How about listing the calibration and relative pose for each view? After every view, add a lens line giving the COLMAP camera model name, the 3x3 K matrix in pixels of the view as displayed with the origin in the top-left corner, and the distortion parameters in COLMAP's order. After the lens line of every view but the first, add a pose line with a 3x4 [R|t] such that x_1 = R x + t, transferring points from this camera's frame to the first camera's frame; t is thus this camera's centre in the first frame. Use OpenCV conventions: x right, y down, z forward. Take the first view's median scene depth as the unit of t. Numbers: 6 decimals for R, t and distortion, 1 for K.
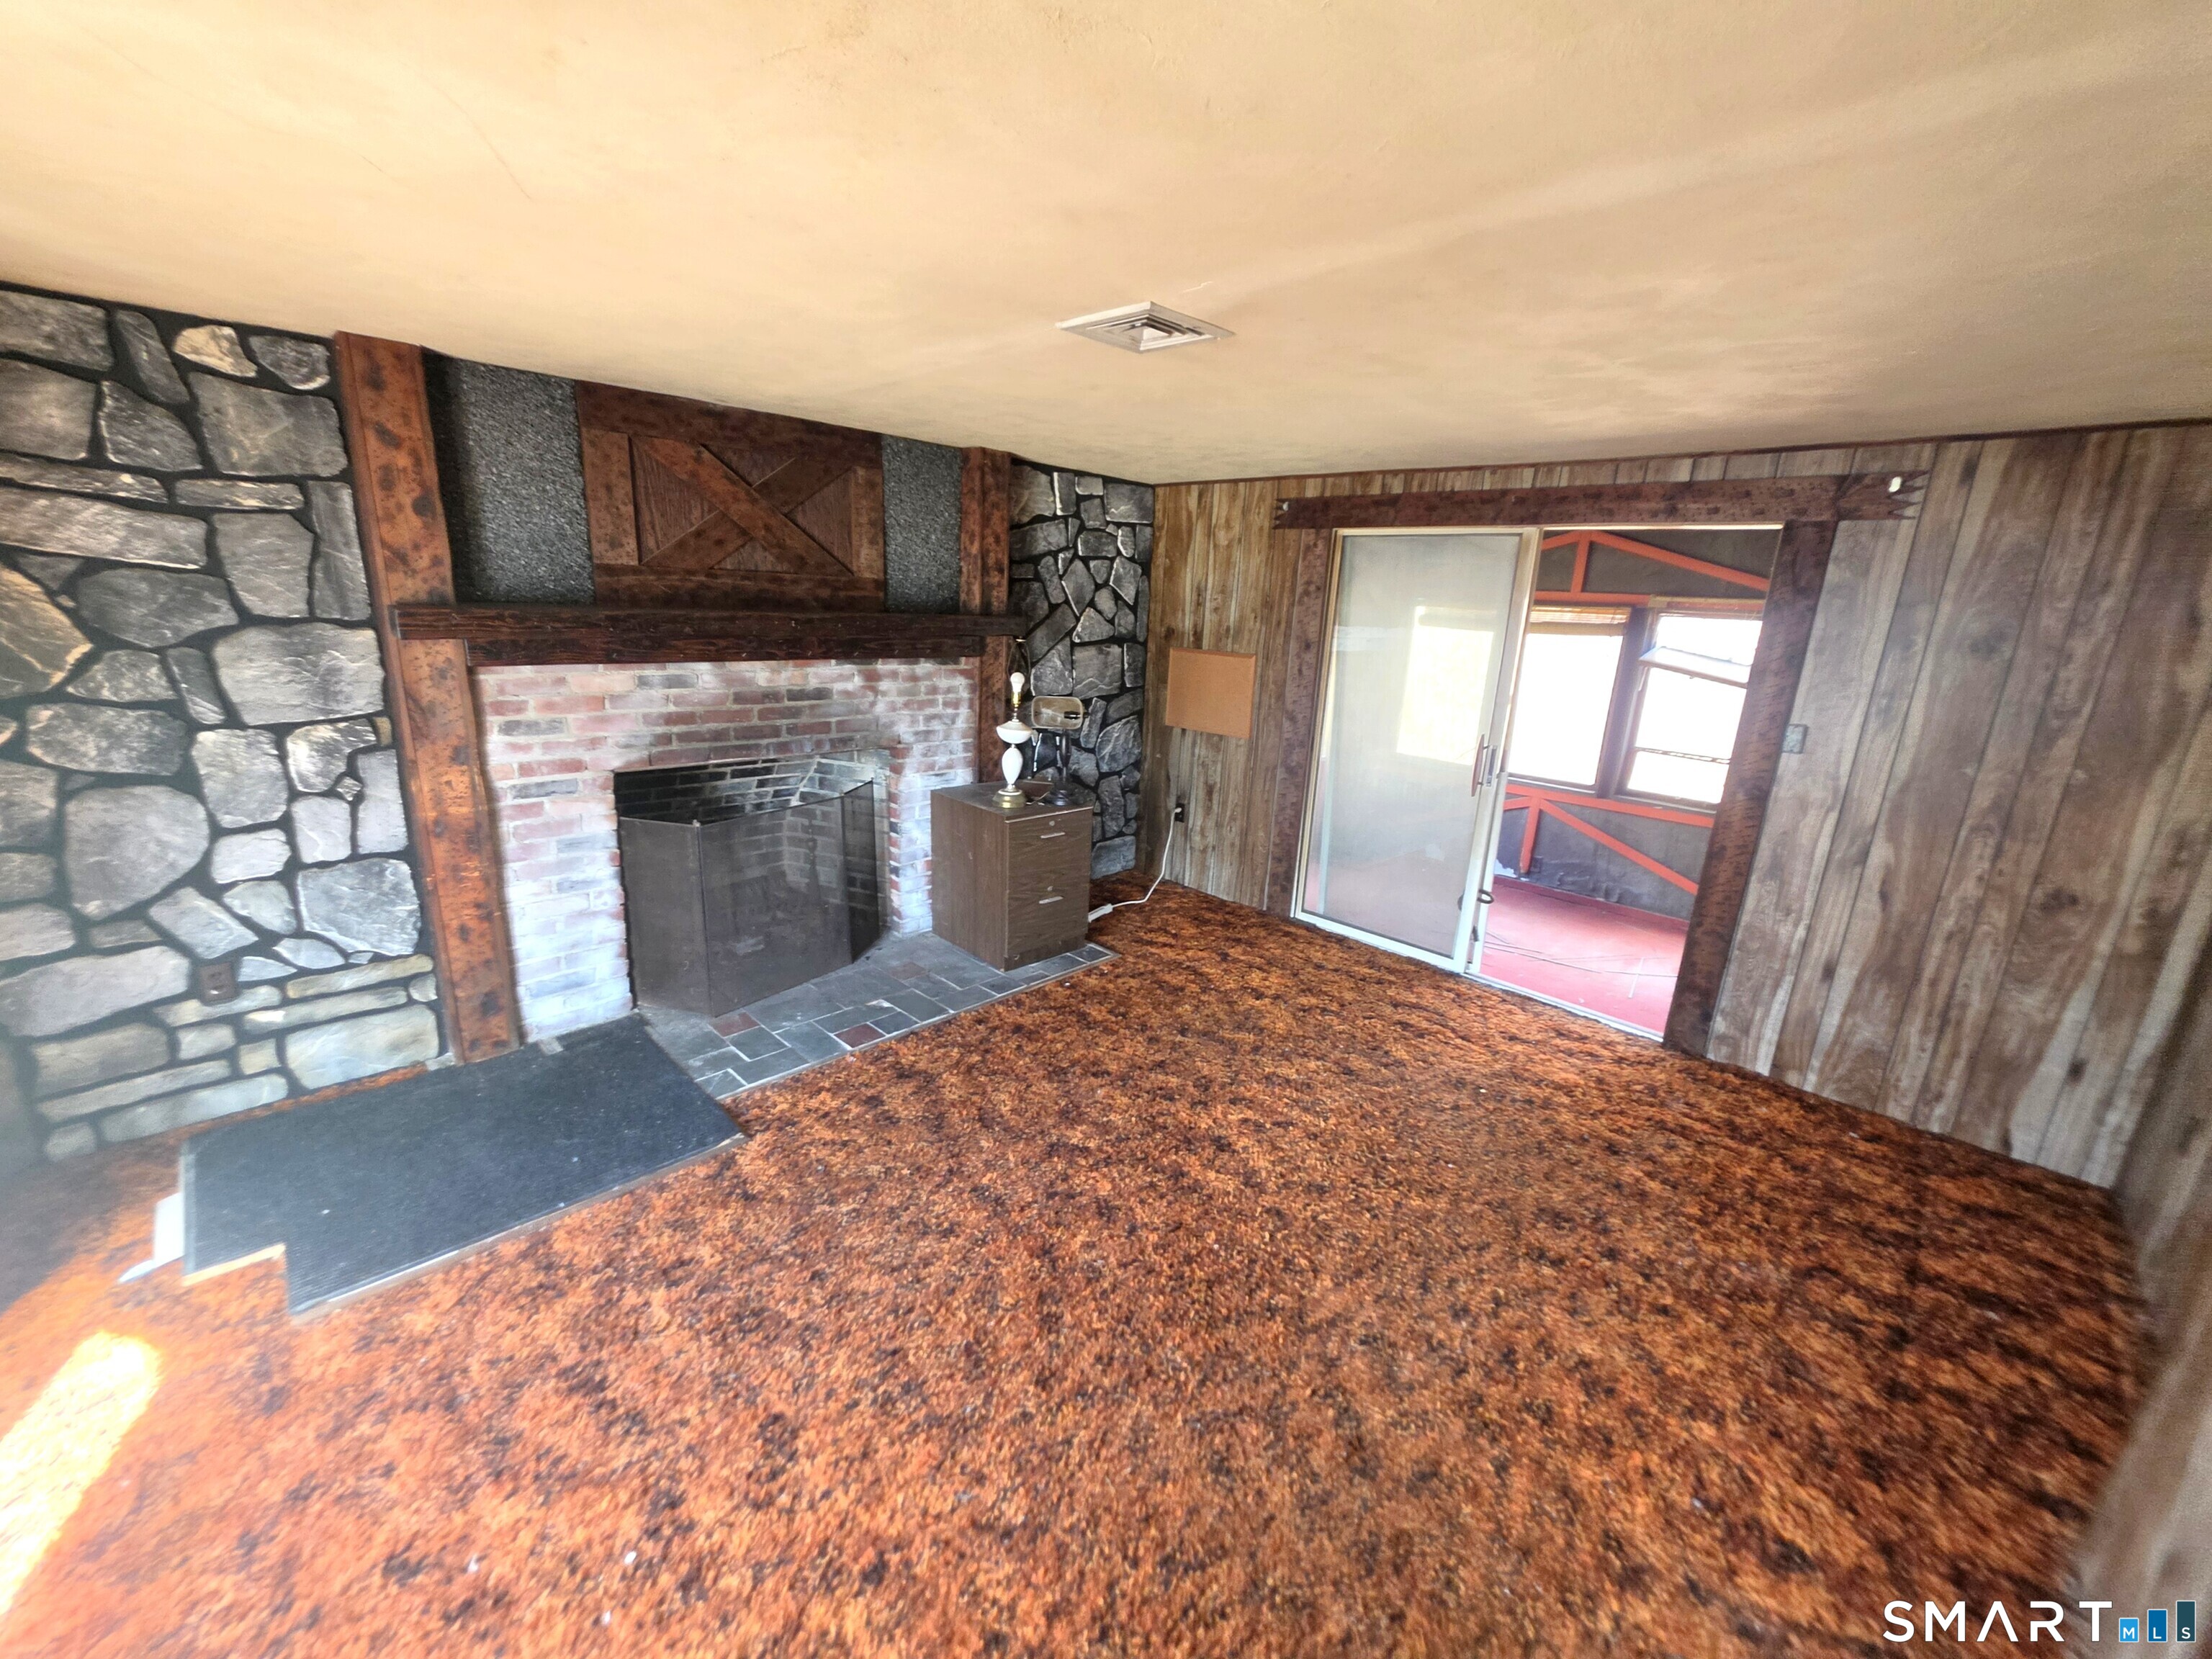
lens RADIAL K [[886.3, 0, 1114.0], [0, 886.3, 833.5], [0, 0, 1]] dist [-0.001725, 0.000110]
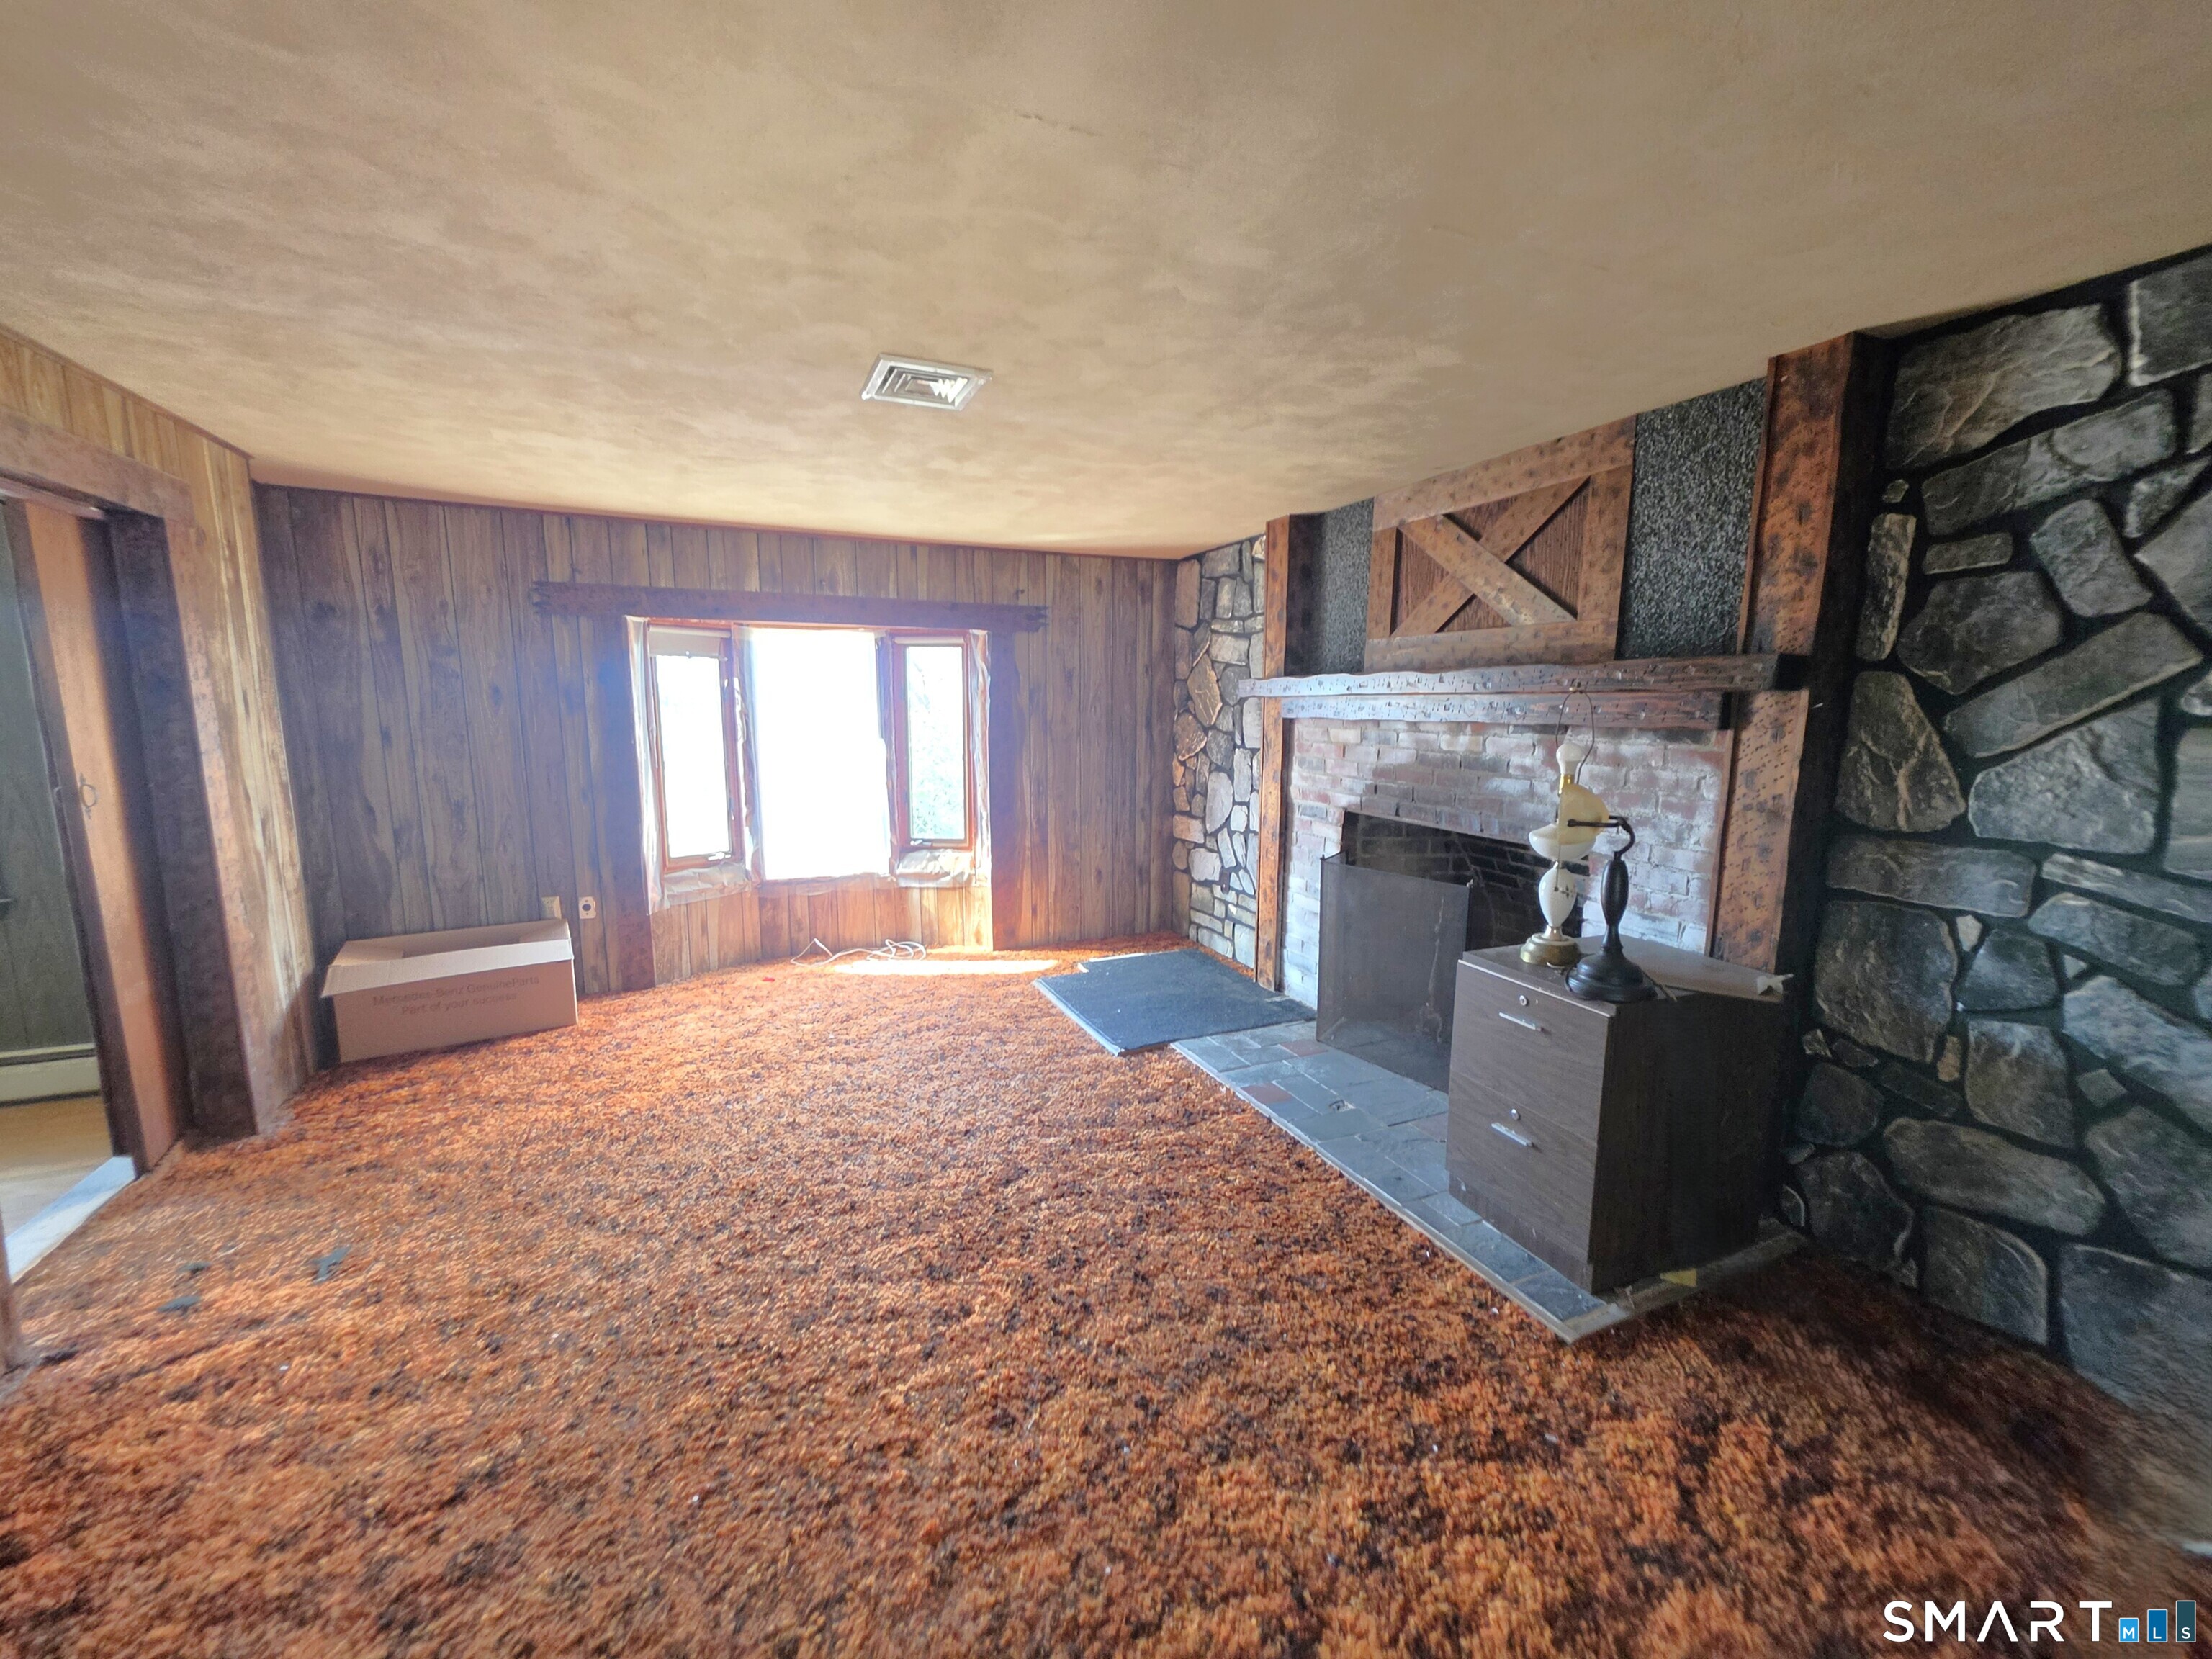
lens RADIAL K [[890.9, 0, 1108.9], [0, 890.9, 836.9], [0, 0, 1]] dist [0.000173, 0.000250]
pose [[-0.371410, 0.089740, -0.924122, 0.815376], [-0.265048, 0.943653, 0.198161, -0.228832], [0.889834, 0.318535, -0.326697, 1.354443]]
